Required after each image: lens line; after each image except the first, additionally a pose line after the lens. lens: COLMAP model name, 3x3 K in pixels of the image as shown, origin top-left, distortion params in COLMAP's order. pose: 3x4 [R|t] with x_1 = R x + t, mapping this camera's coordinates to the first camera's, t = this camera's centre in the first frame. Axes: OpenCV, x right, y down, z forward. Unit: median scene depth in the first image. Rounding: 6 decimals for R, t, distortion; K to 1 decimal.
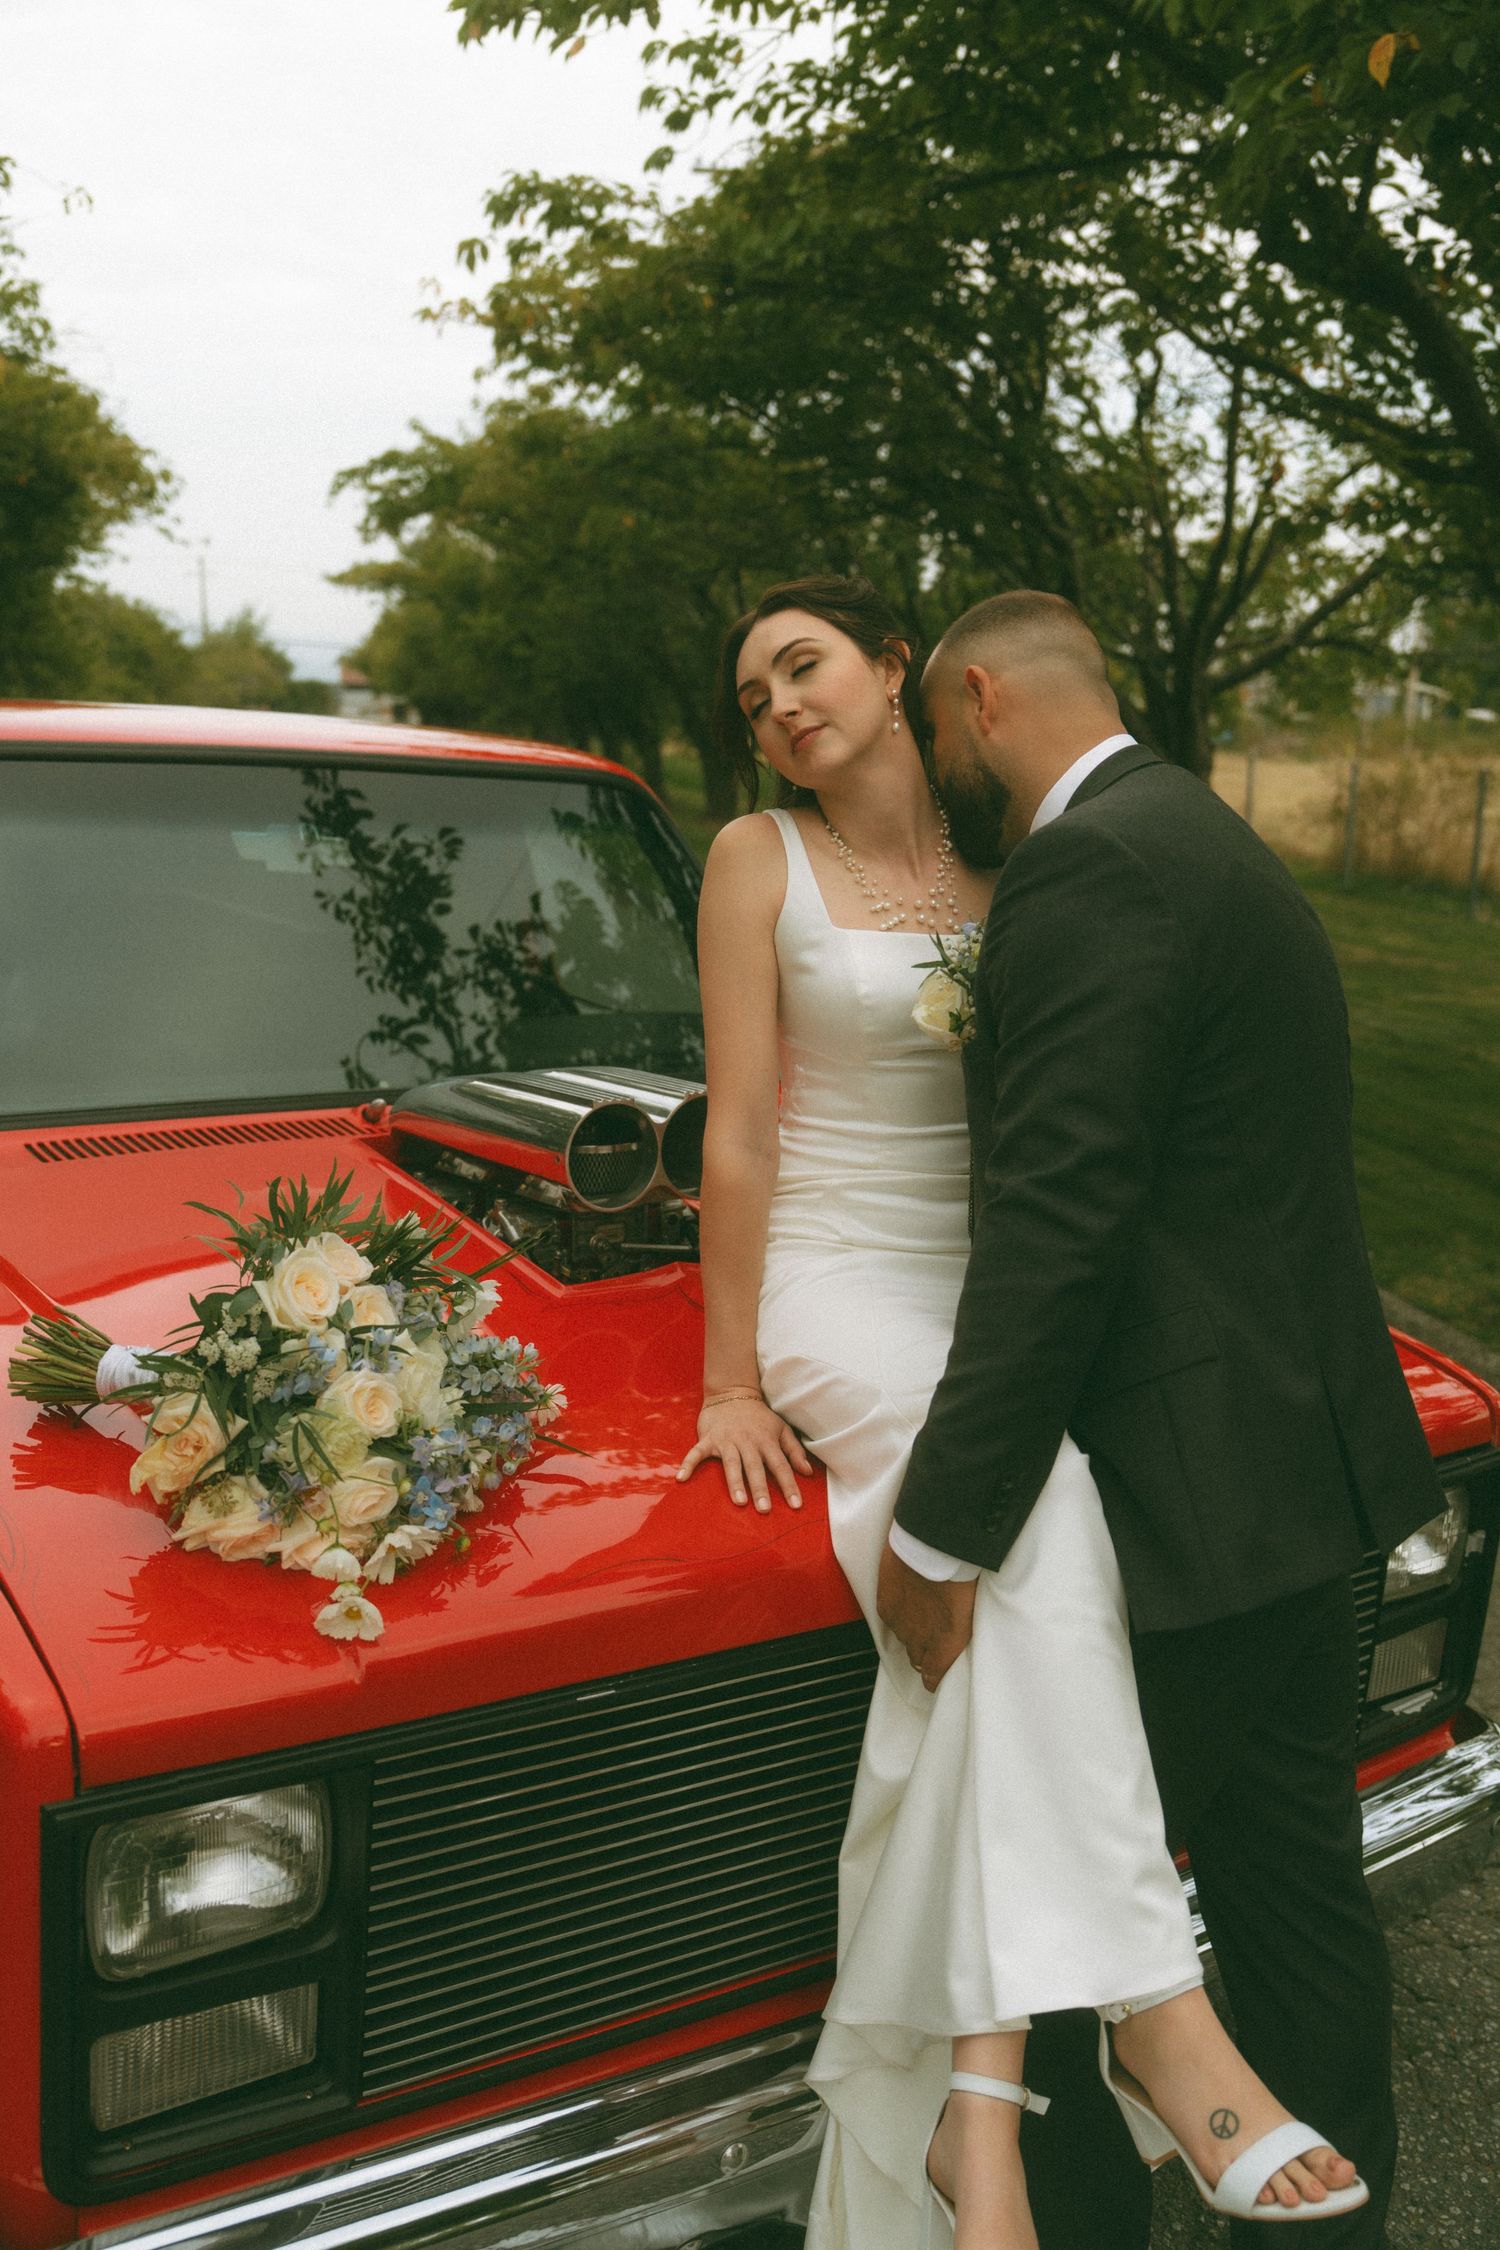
lens RADIAL K [[2056.8, 0, 763.1], [0, 2056.8, 1121.4], [0, 0, 1]] dist [0.006911, 0.001578]
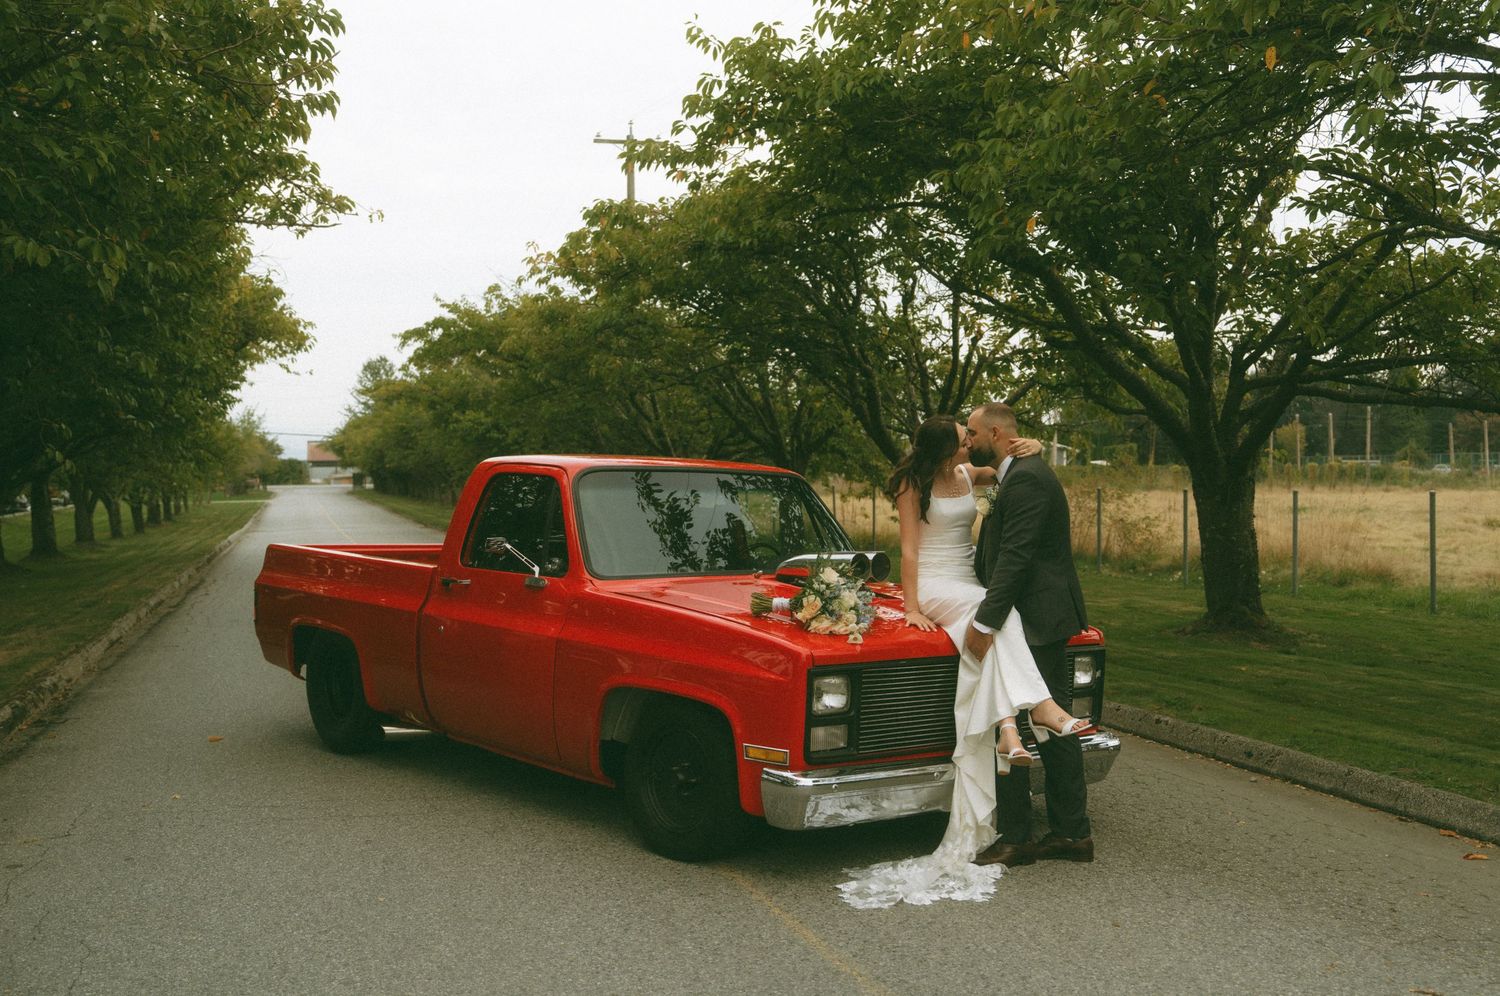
lens RADIAL K [[1512.6, 0, 750.0], [0, 1512.6, 498.0], [0, 0, 1]] dist [0.000741, 0.002482]
pose [[0.994494, -0.025585, 0.101625, -0.111536], [0.043386, 0.983249, -0.177028, 0.075116], [-0.095394, 0.180463, 0.978945, -0.336757]]
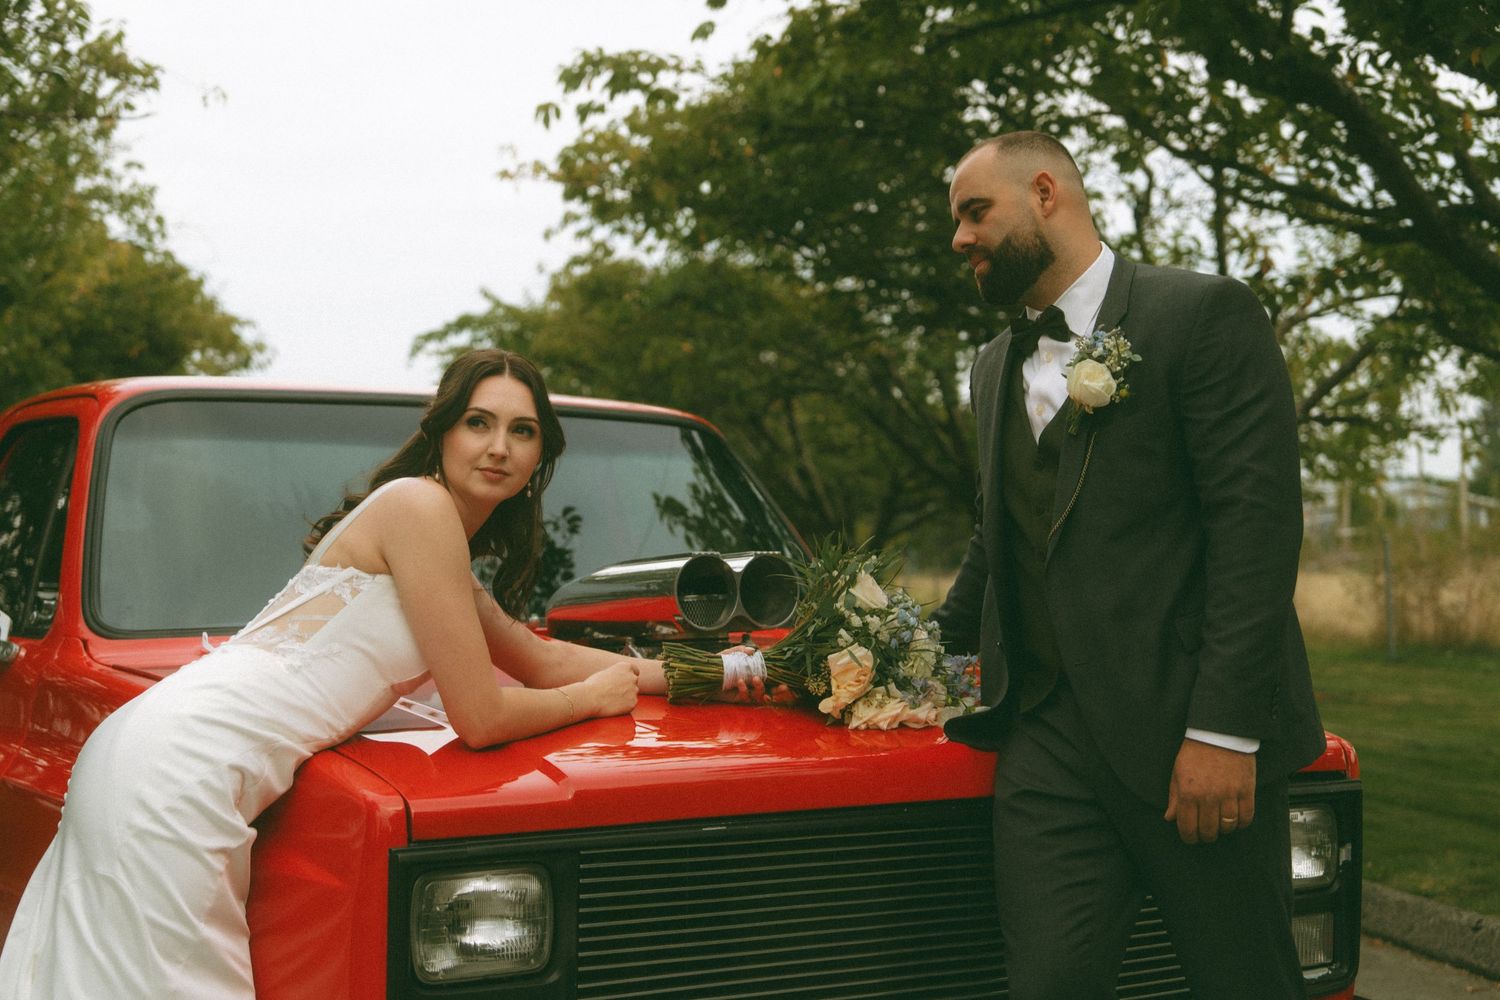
lens RADIAL K [[2109.8, 0, 750.0], [0, 2109.8, 500.0], [0, 0, 1]] dist [-0.025942, 0.129545]
pose [[0.998010, -0.053393, -0.033549, 0.002529], [0.044194, 0.971748, -0.231845, 0.062312], [0.044980, 0.229901, 0.972174, -0.094063]]
